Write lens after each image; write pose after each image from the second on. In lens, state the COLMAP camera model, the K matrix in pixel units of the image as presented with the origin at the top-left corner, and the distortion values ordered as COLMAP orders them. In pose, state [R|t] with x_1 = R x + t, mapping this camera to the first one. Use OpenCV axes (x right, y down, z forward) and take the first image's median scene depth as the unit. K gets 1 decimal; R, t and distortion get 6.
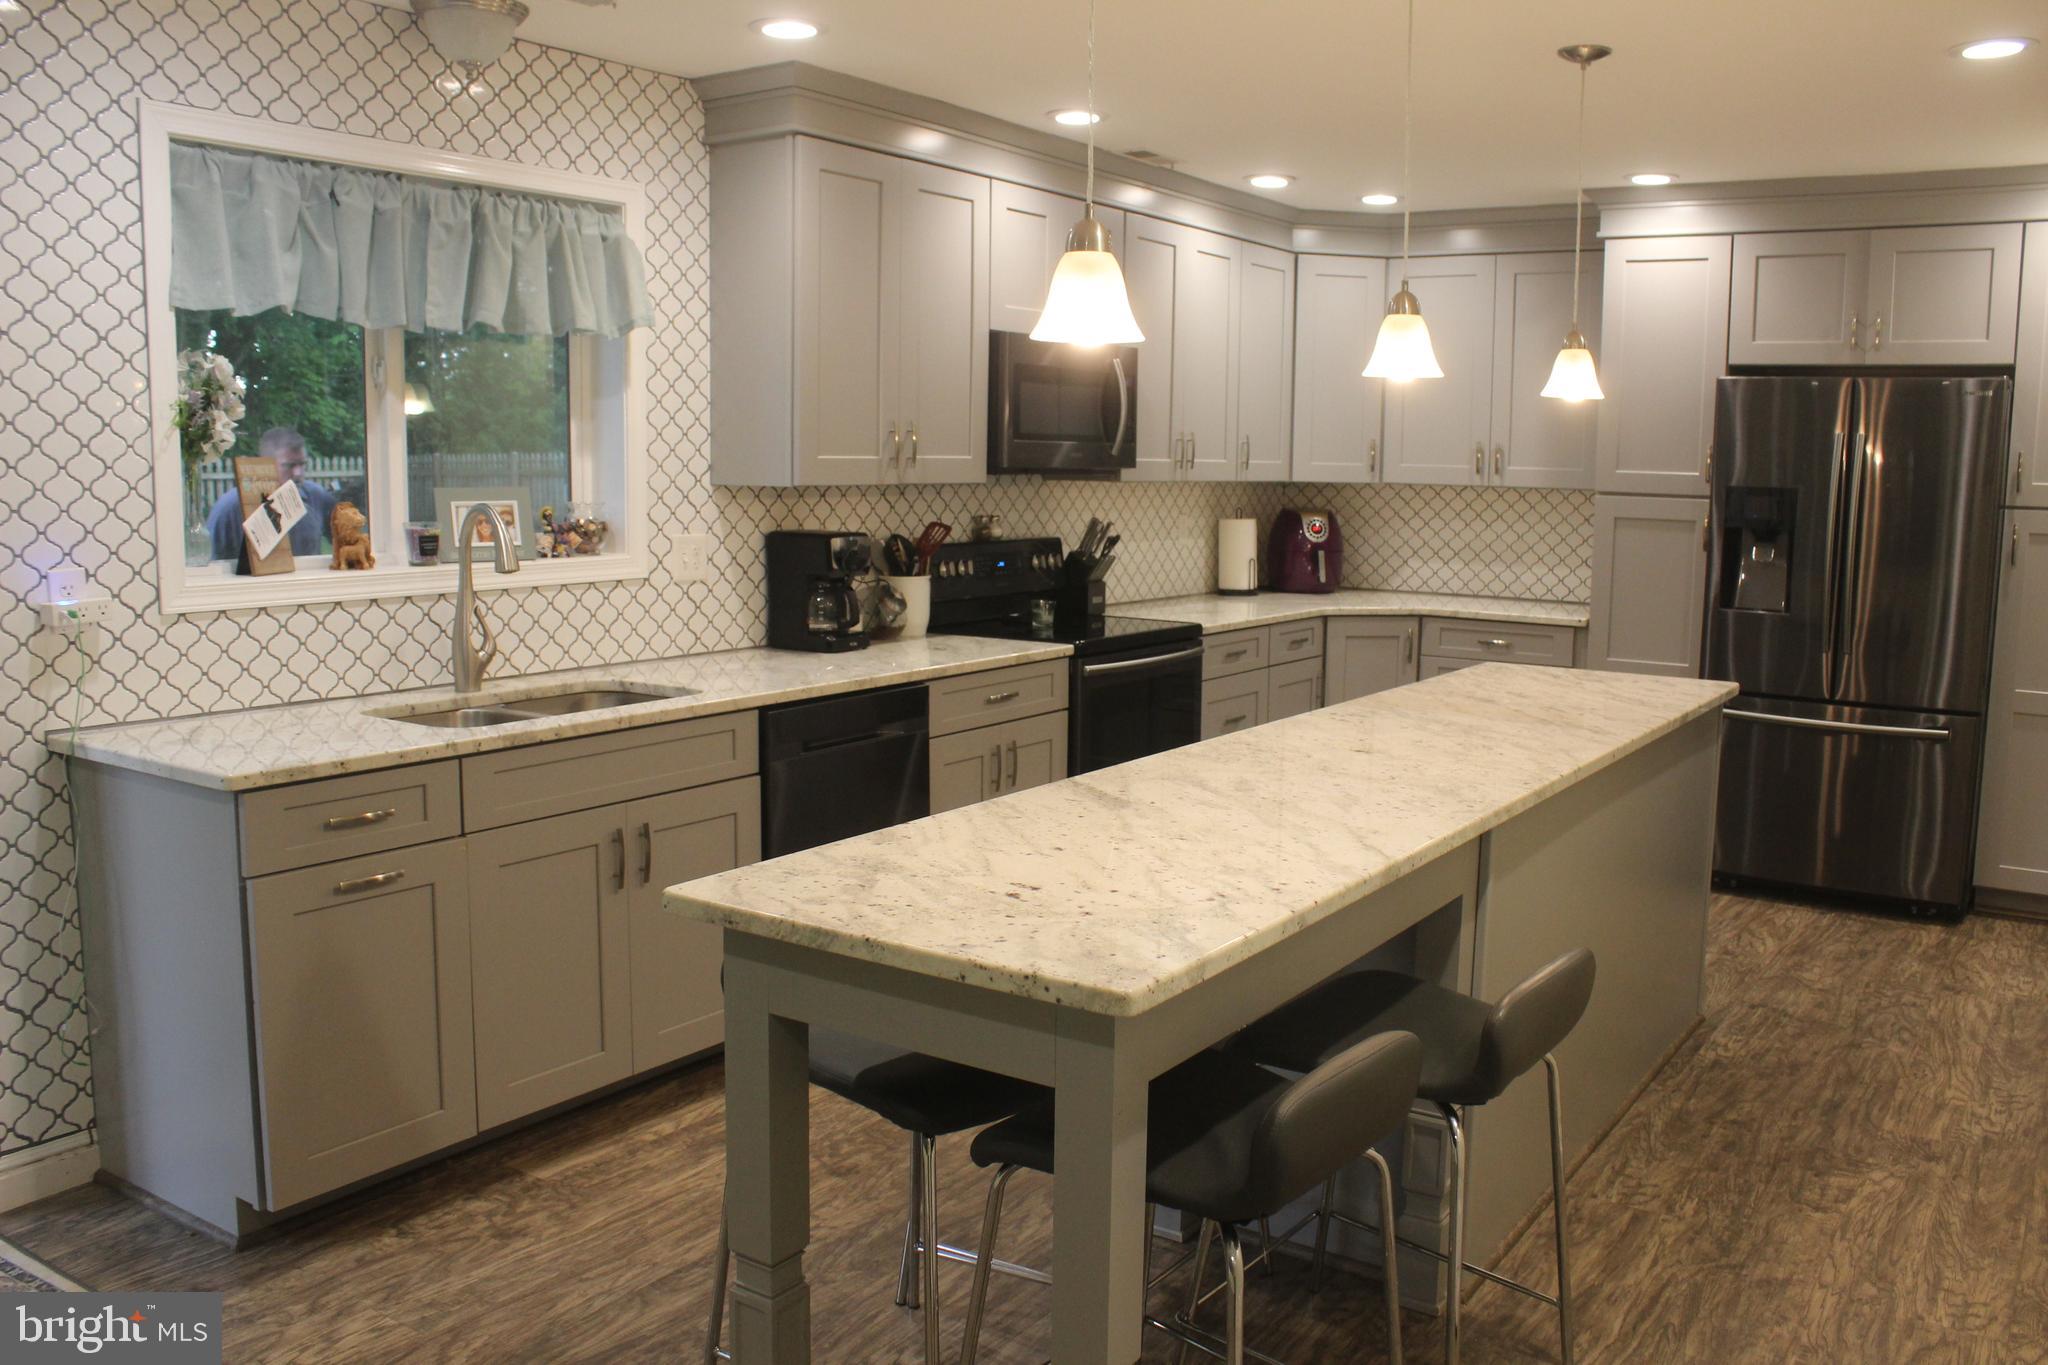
lens RADIAL K [[1696.3, 0, 1055.3], [0, 1696.3, 671.5], [0, 0, 1]] dist [-0.166280, 0.148848]
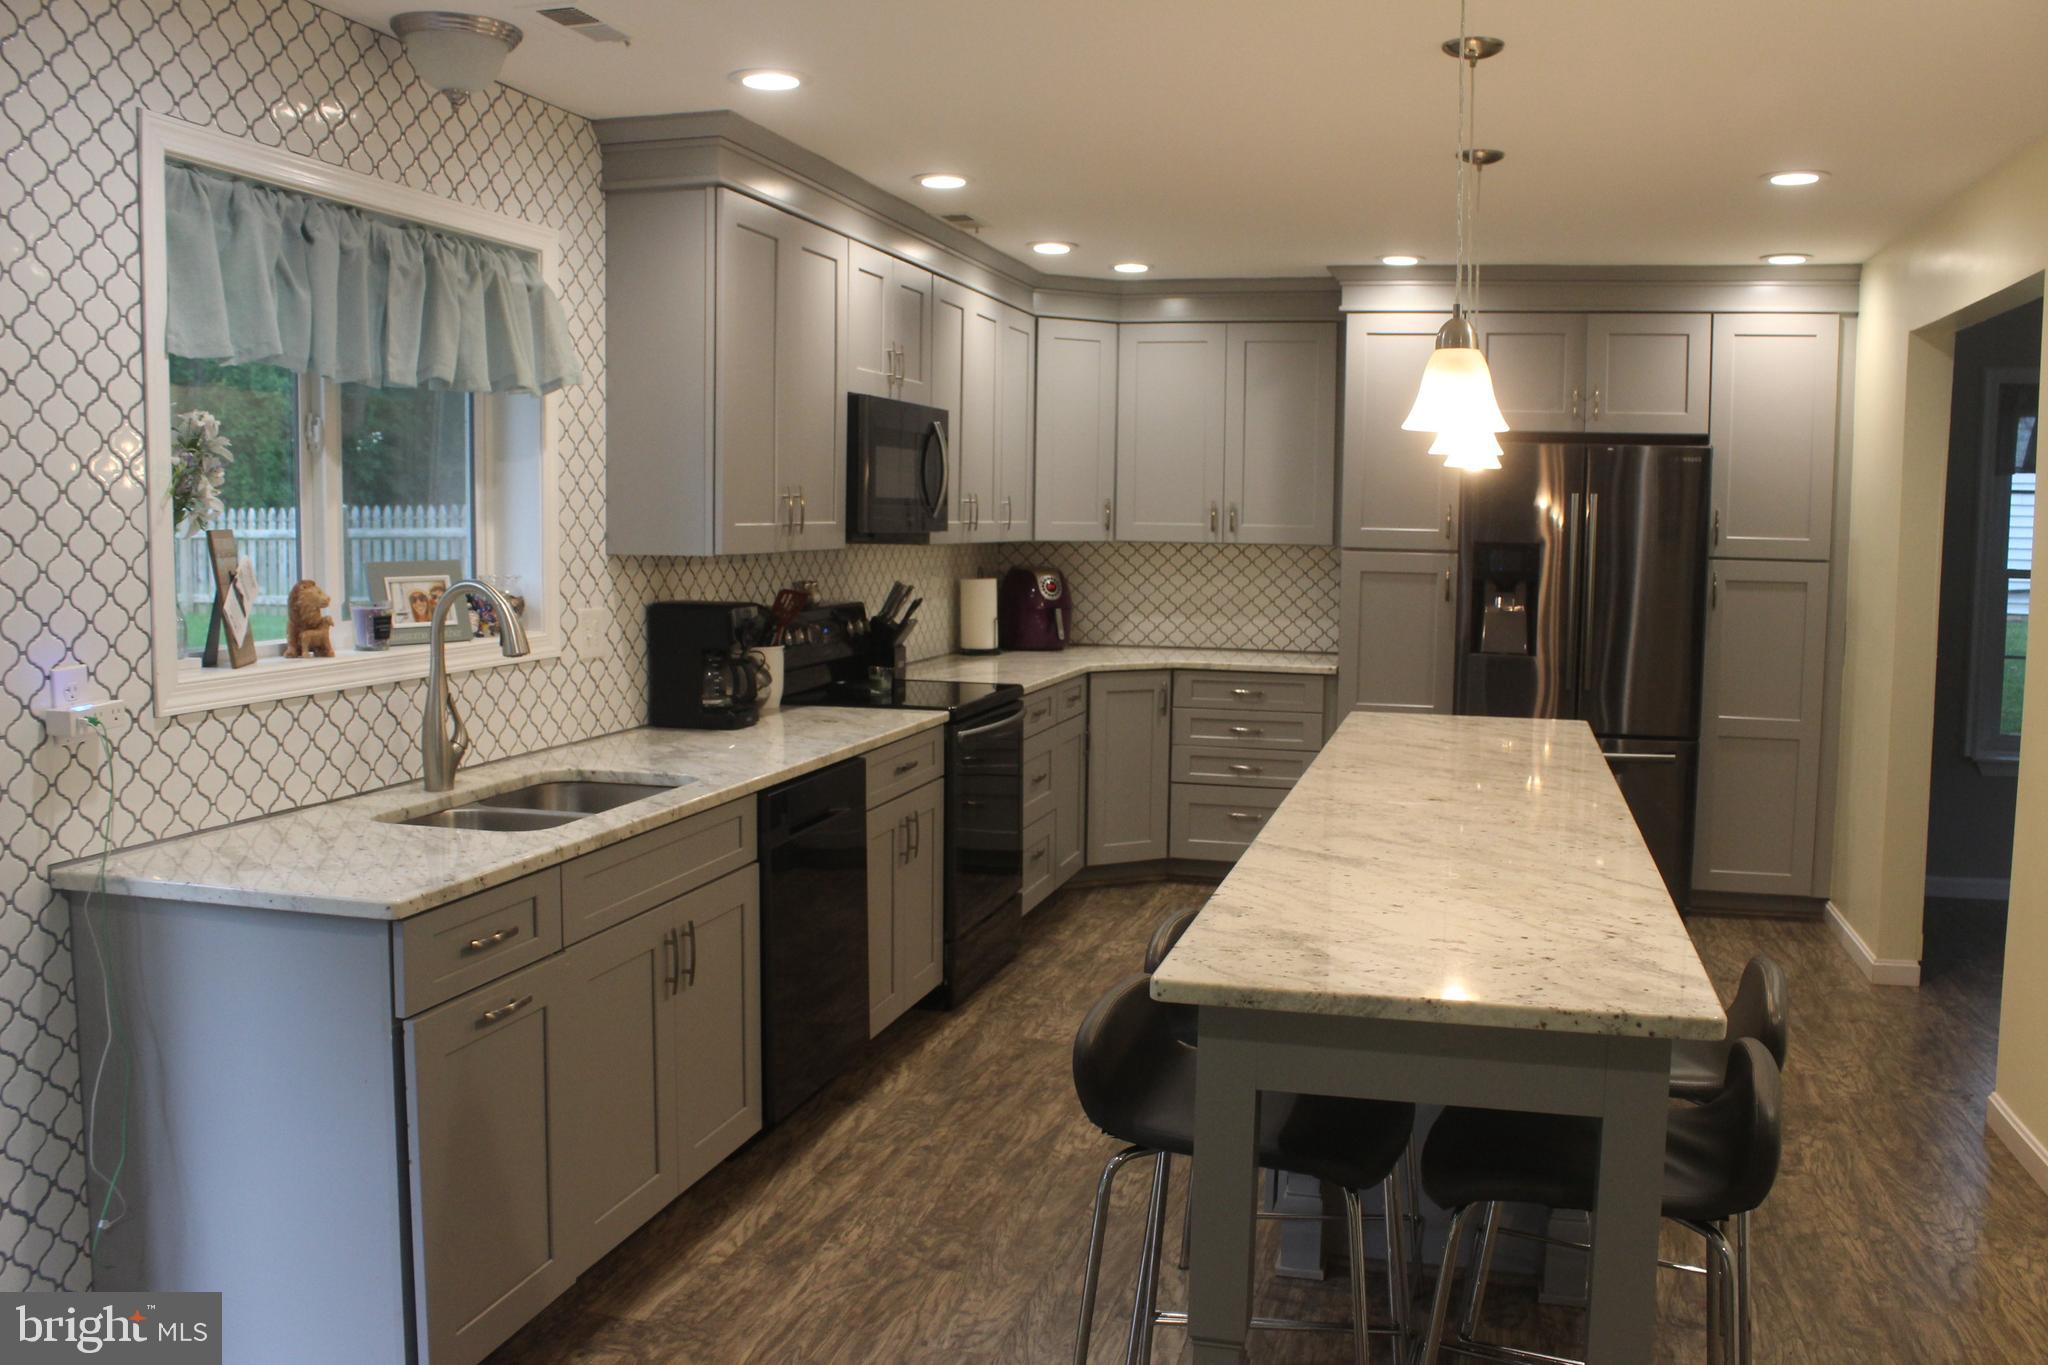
lens RADIAL K [[1733.6, 0, 1053.2], [0, 1733.6, 668.3], [0, 0, 1]] dist [-0.163784, 0.154928]
pose [[0.944600, -0.031932, 0.326666, -0.324481], [0.042724, 0.998751, -0.025914, -0.014927], [-0.325430, 0.038434, 0.944785, 0.028946]]
